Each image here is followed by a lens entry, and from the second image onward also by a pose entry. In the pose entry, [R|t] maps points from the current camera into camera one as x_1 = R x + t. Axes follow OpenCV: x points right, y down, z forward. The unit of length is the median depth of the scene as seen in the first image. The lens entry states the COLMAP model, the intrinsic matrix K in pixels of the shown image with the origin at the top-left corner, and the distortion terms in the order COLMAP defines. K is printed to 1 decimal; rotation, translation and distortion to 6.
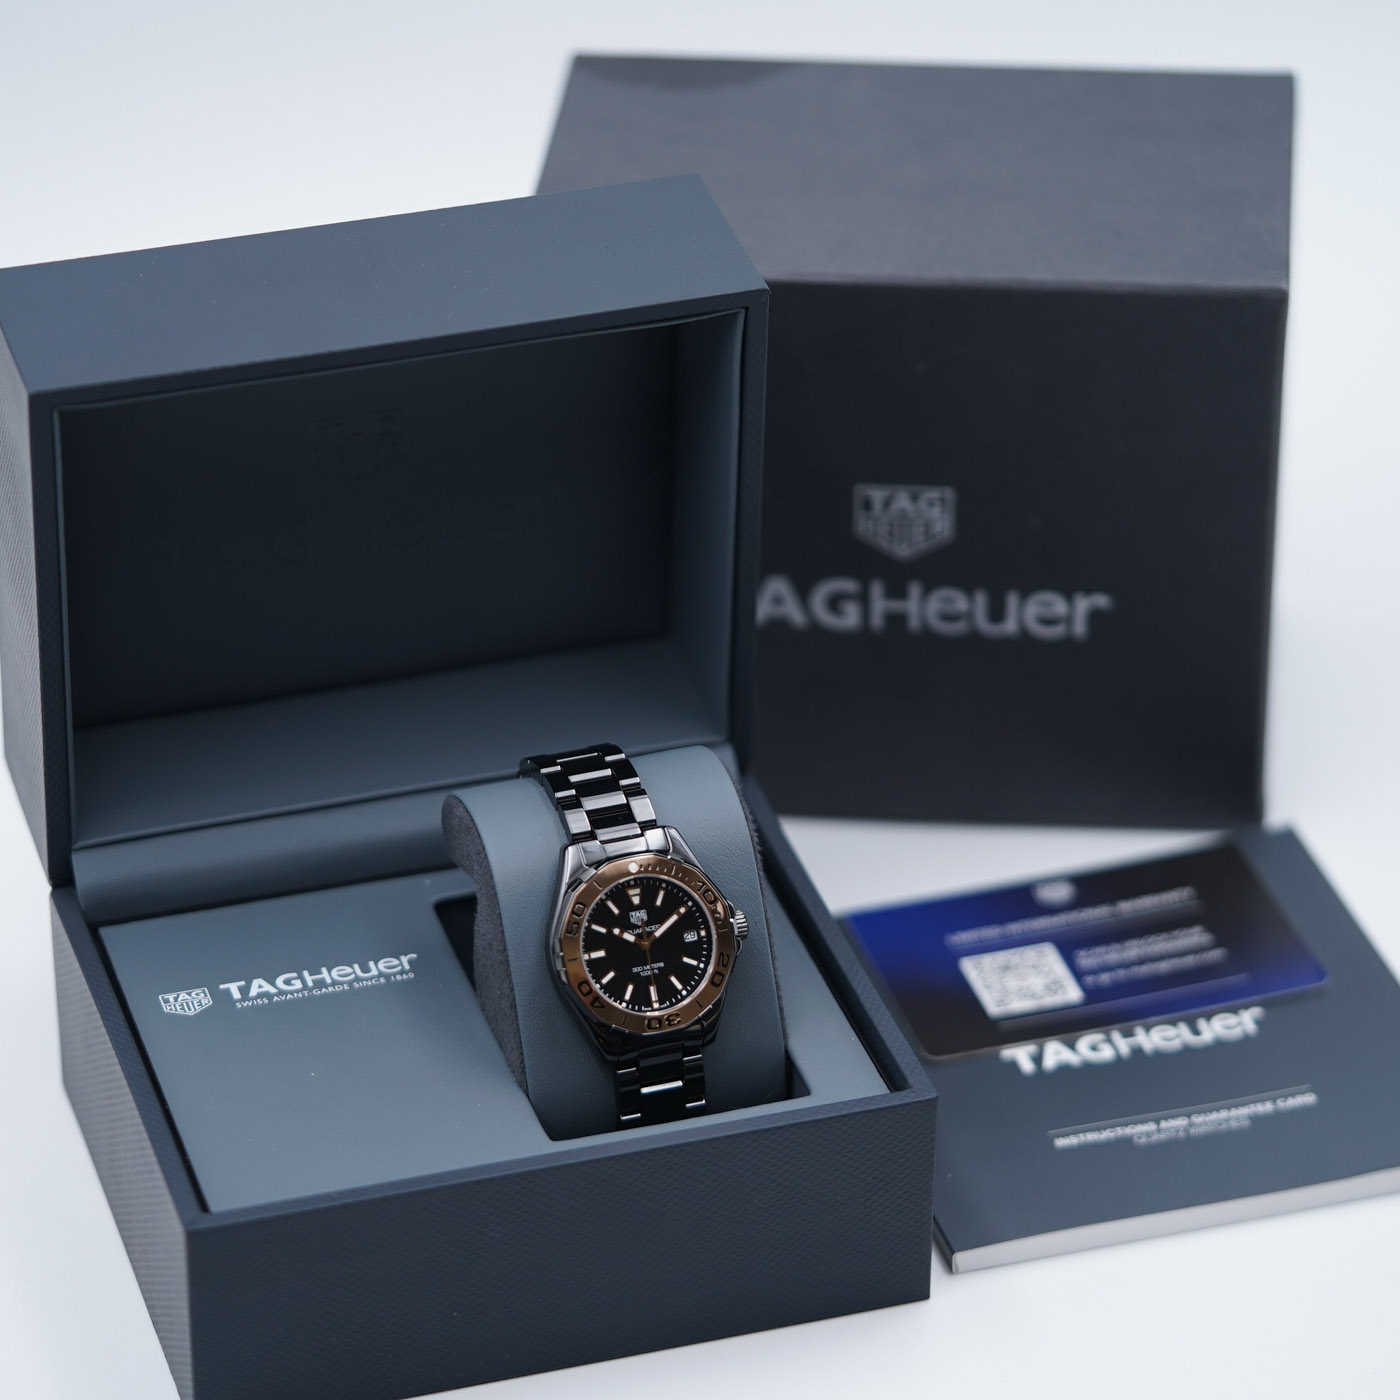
lens RADIAL K [[9904.8, 0, 700.8], [0, 9904.8, 700.0], [0, 0, 1]] dist [-0.216097, 0.000000]
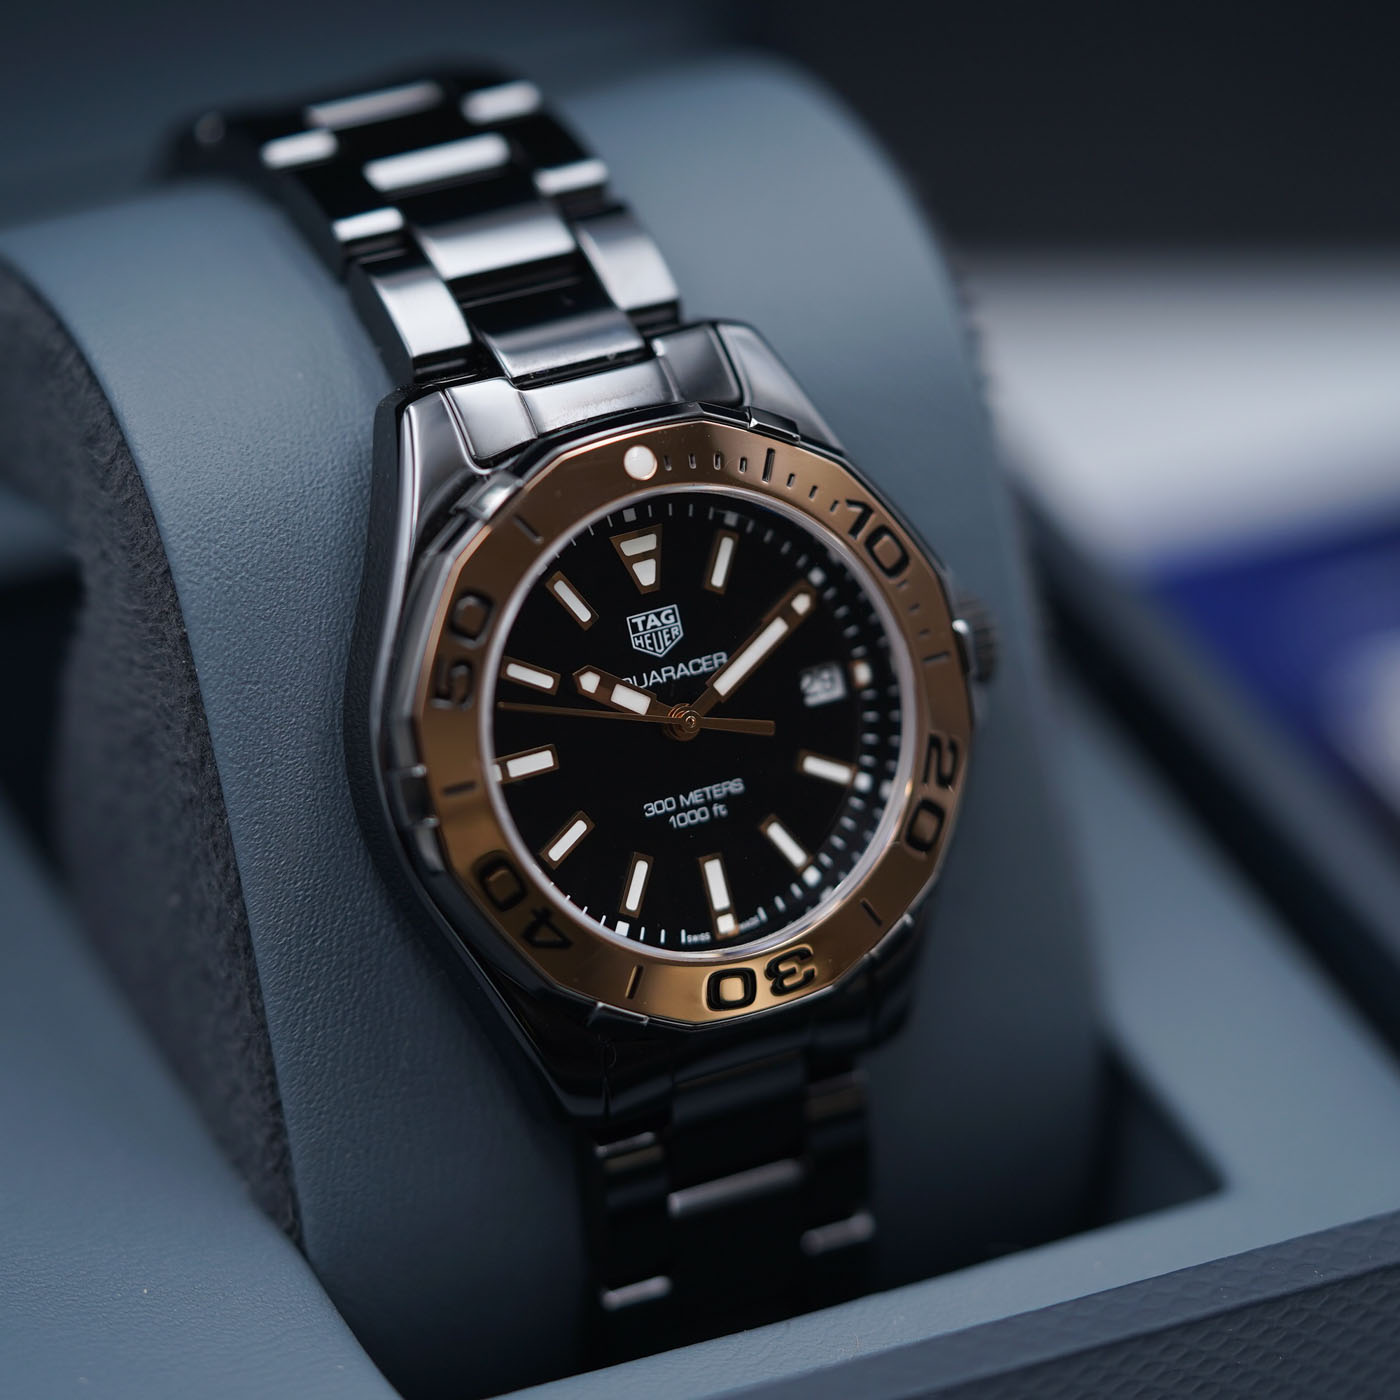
lens RADIAL K [[9904.8, 0, 701.6], [0, 9904.8, 699.1], [0, 0, 1]] dist [-0.216097, 0.000000]
pose [[0.987273, -0.046148, 0.152192, -0.050087], [0.038564, 0.997881, 0.052413, 0.008482], [-0.154288, -0.045876, 0.986960, 0.706476]]
